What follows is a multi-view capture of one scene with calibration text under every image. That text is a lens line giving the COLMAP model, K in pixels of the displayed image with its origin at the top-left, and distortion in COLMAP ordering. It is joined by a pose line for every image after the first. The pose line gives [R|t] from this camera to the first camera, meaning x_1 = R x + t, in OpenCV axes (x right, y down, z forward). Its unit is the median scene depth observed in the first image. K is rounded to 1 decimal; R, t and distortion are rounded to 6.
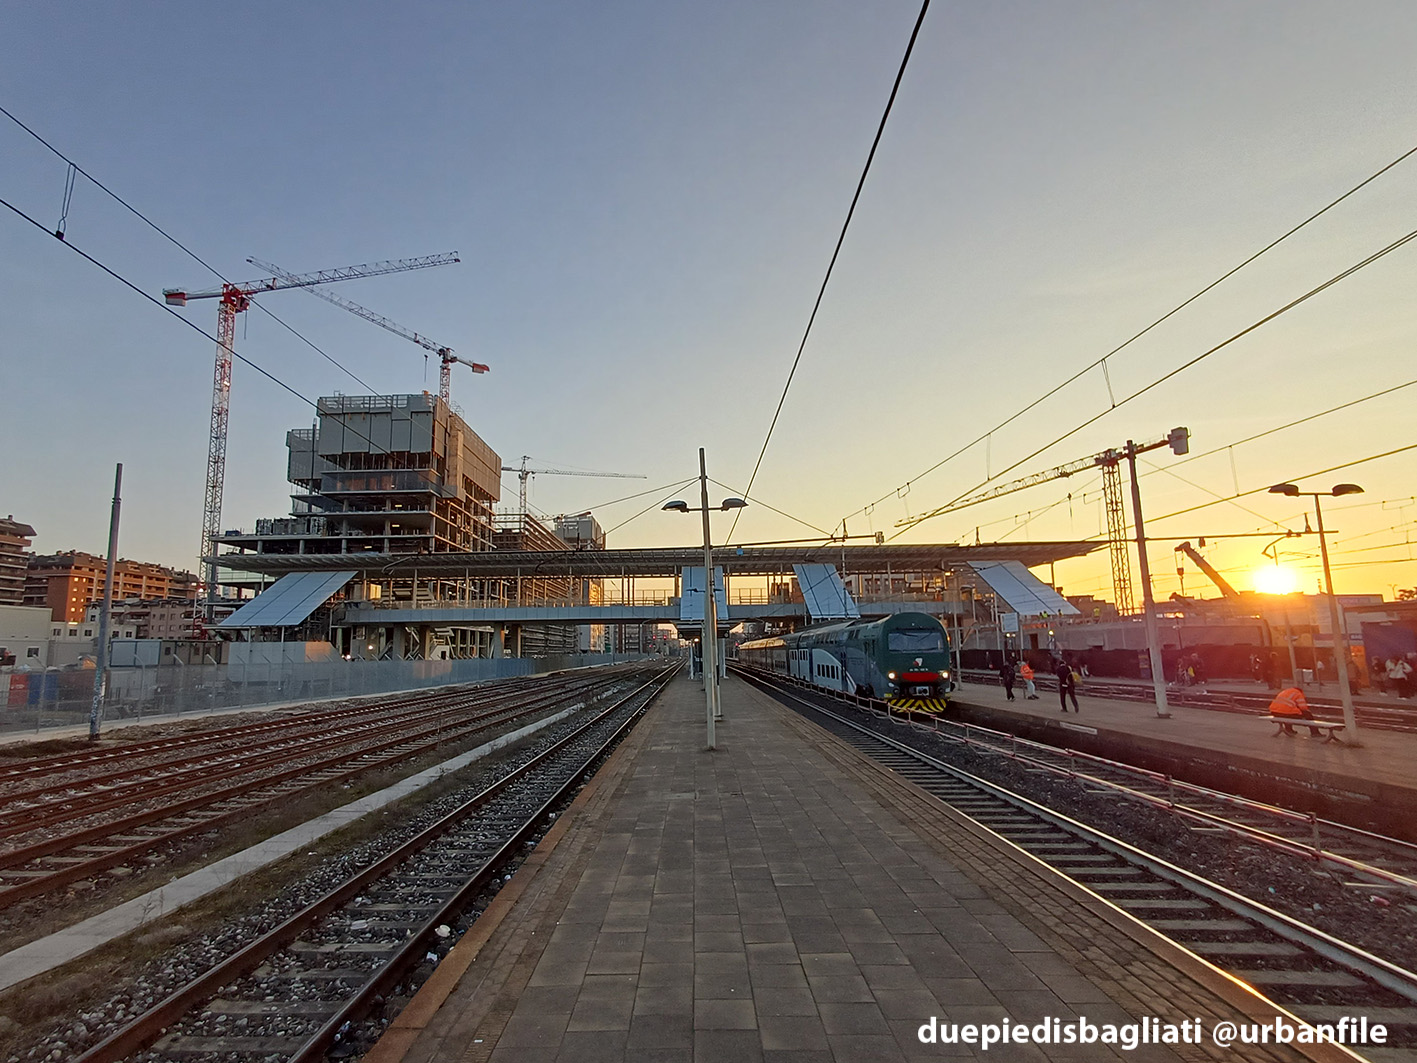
lens RADIAL K [[694.2, 0, 644.6], [0, 694.2, 548.6], [0, 0, 1]] dist [0.003082, 0.000343]
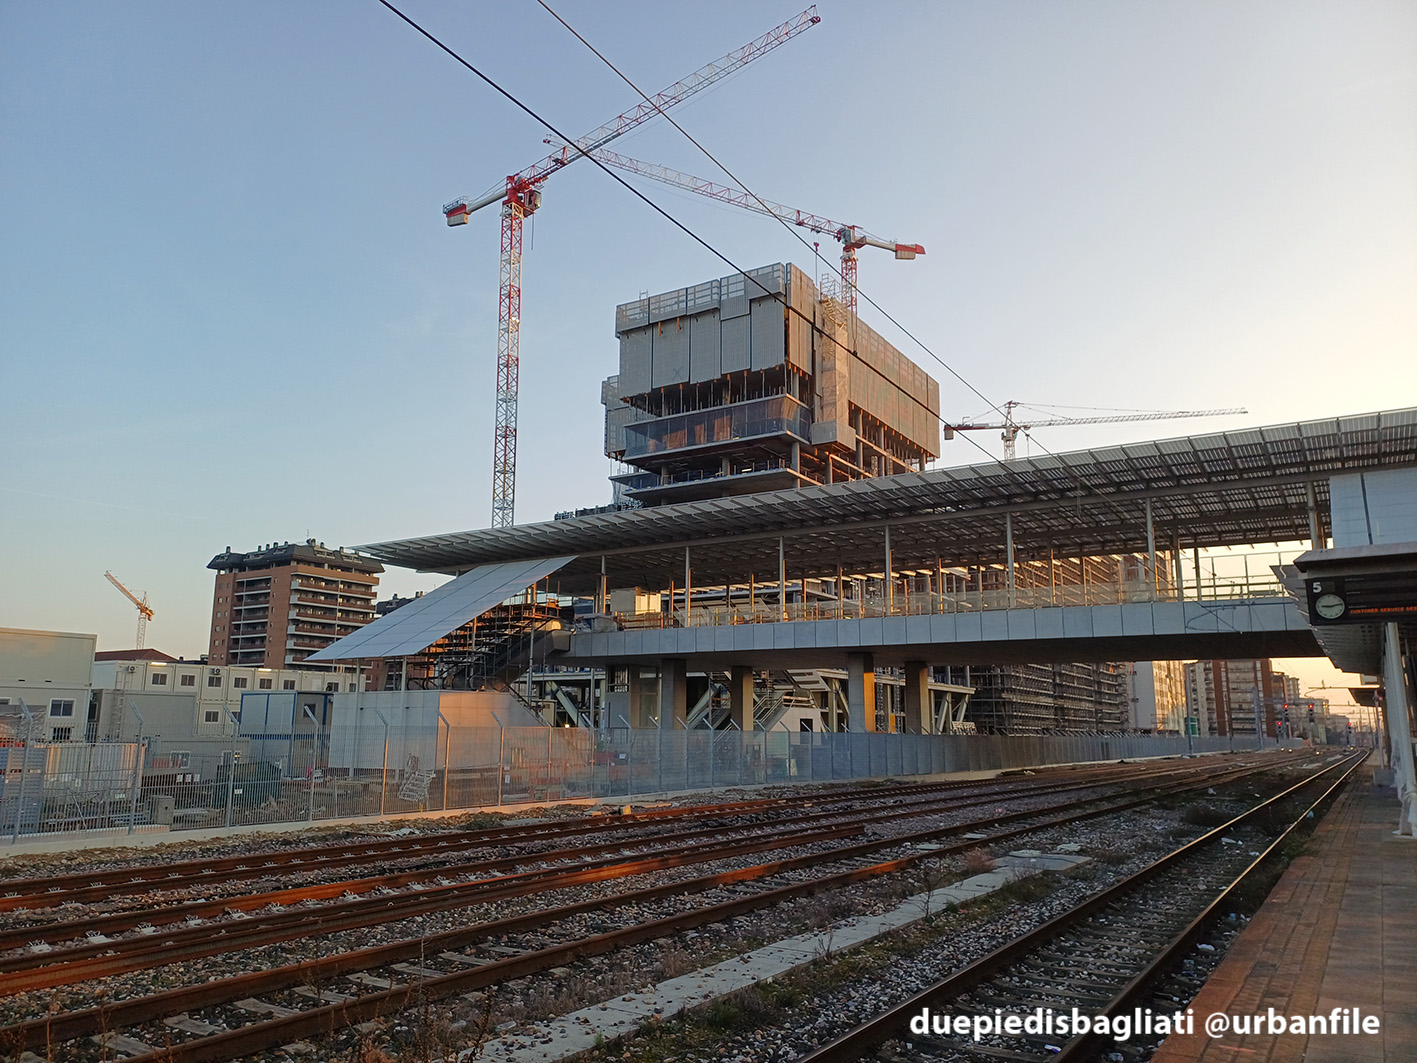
lens RADIAL K [[970.3, 0, 713.8], [0, 970.3, 551.2], [0, 0, 1]] dist [0.080018, -0.091063]
pose [[0.870712, -0.070525, -0.486711, 0.014538], [0.054072, 0.997393, -0.047789, 0.043110], [0.488812, 0.015293, 0.872255, 0.266022]]
